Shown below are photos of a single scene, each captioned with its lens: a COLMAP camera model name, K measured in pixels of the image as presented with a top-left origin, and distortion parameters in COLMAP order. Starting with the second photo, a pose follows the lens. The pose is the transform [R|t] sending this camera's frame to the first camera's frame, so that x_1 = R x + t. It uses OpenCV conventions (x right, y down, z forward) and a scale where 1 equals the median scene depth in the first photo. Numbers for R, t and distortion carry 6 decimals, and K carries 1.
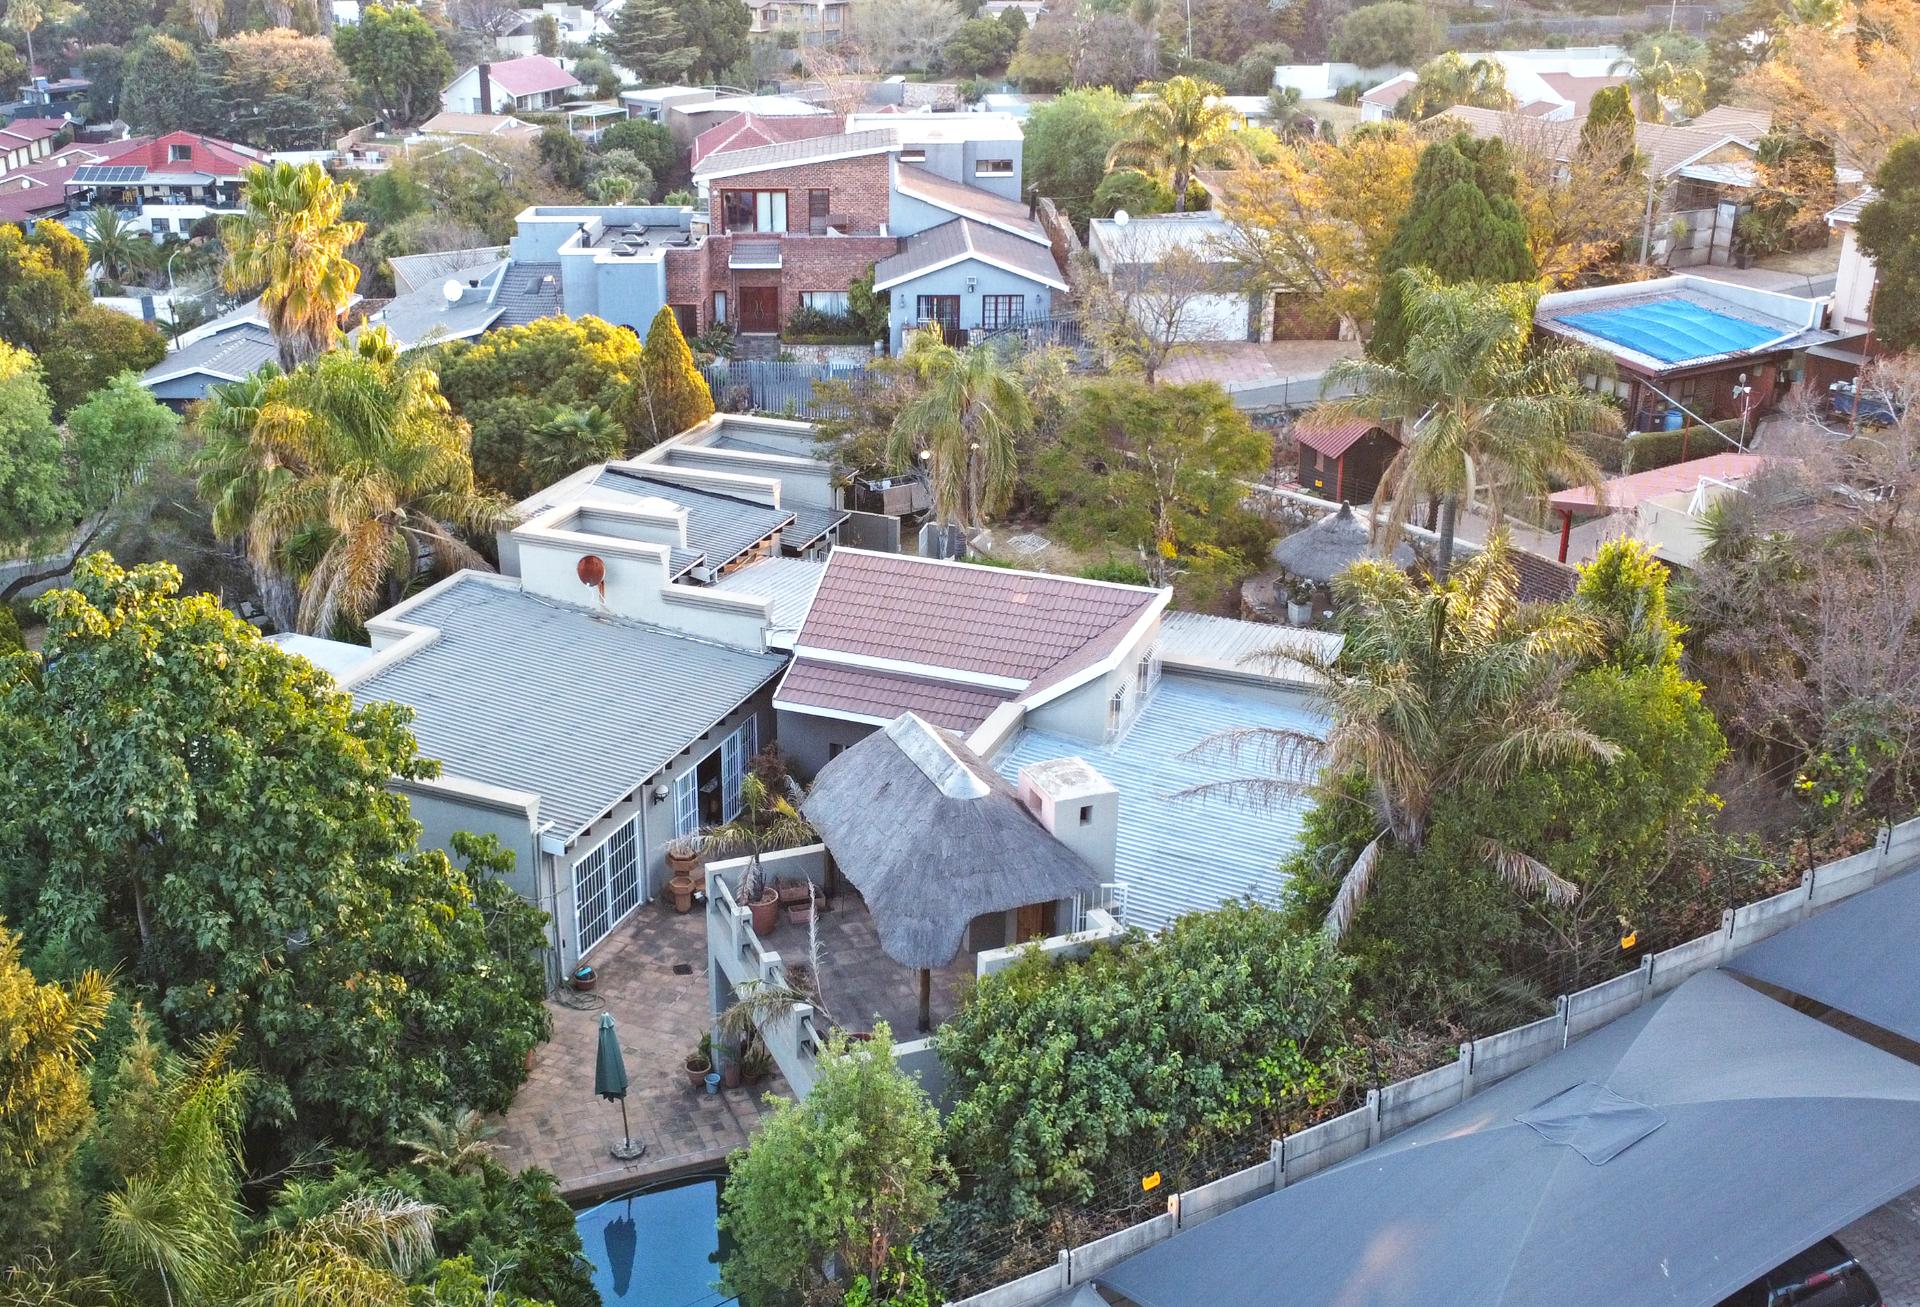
lens RADIAL K [[1709.1, 0, 958.7], [0, 1709.1, 651.0], [0, 0, 1]] dist [-0.028327, 0.022621]
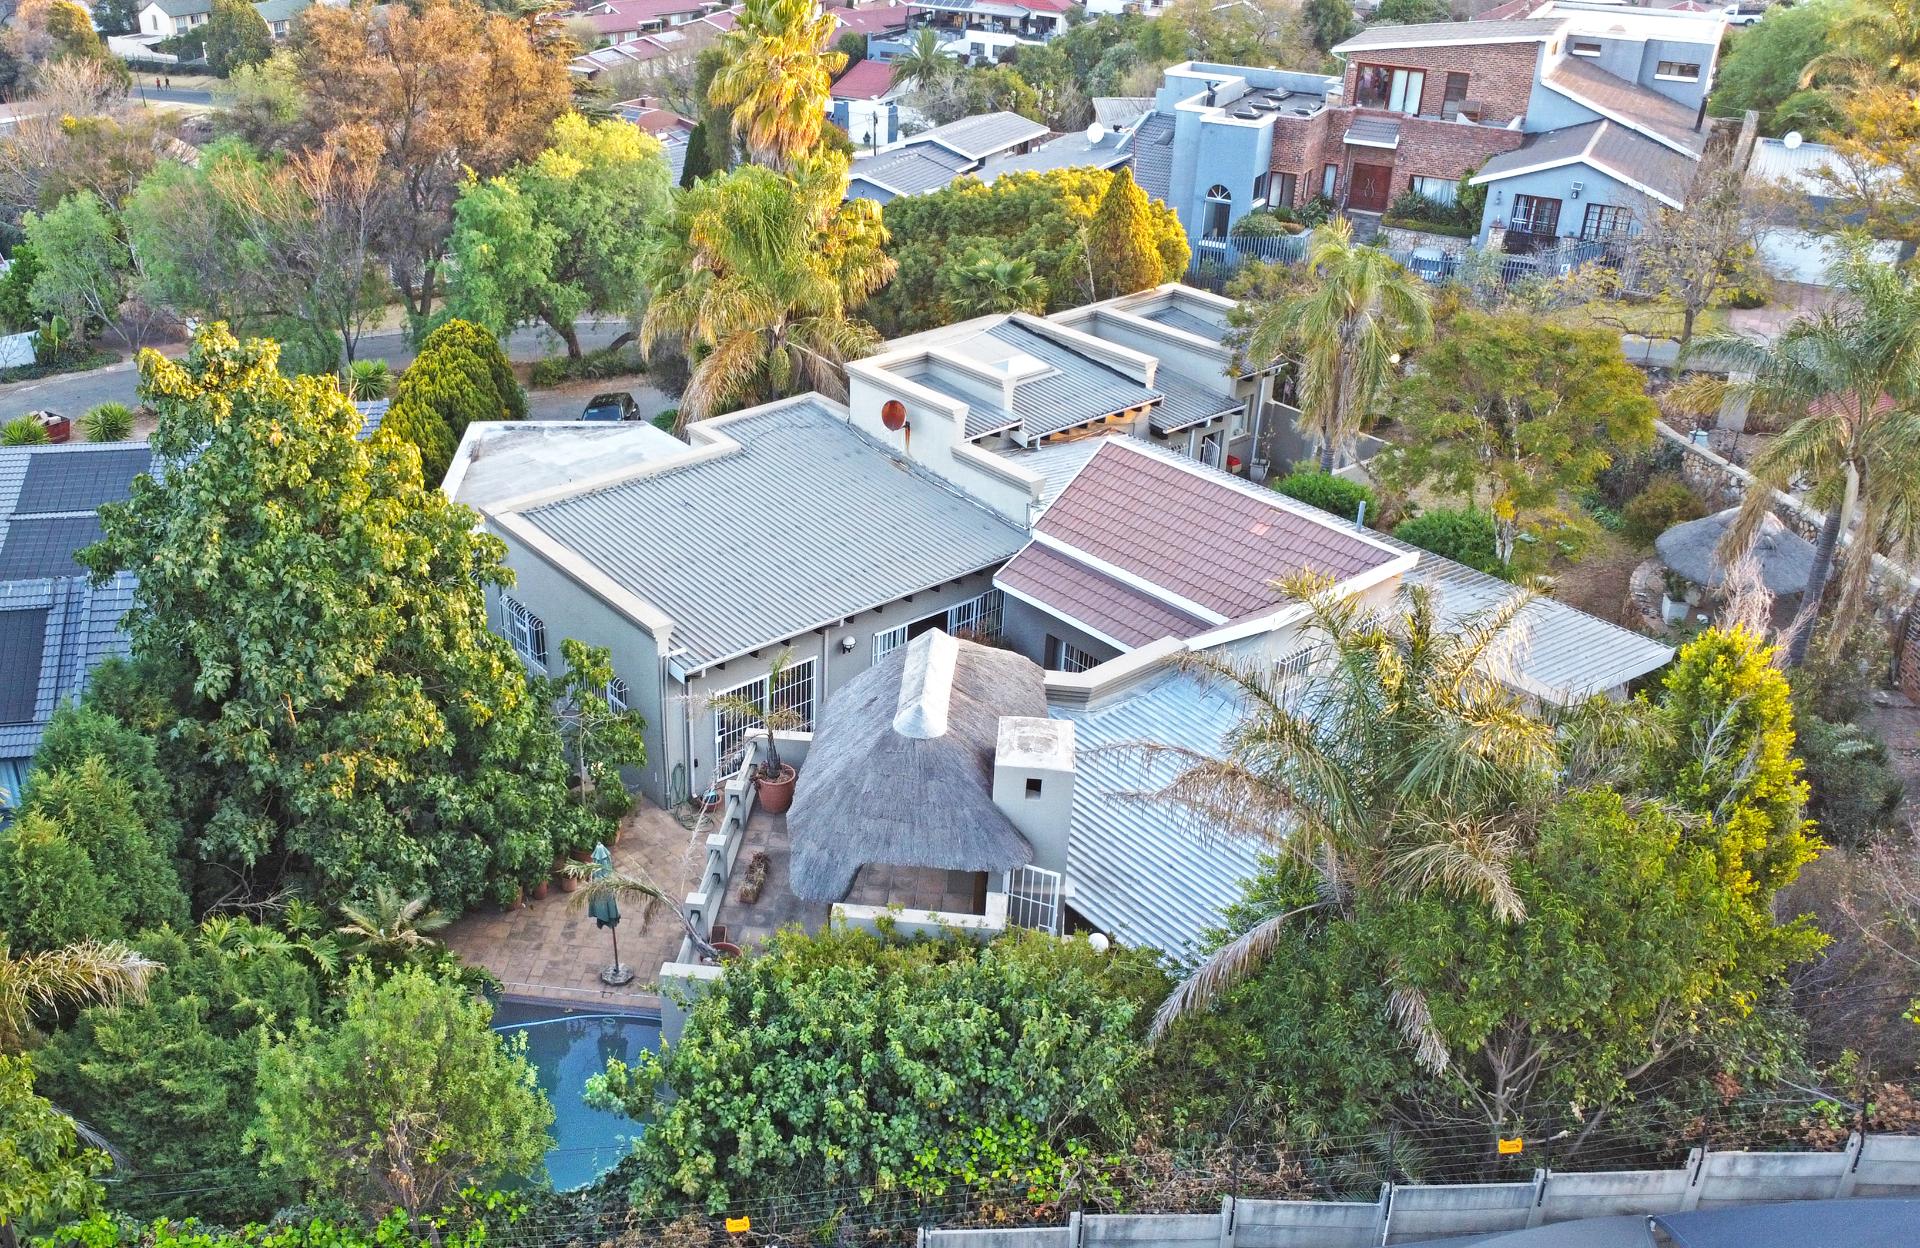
lens RADIAL K [[1558.4, 0, 961.5], [0, 1558.4, 629.5], [0, 0, 1]] dist [-0.012563, -0.006577]
pose [[0.901220, 0.232352, -0.365808, 0.160826], [-0.198333, 0.971667, 0.128557, -0.041451], [0.385315, -0.043307, 0.921769, 0.117015]]
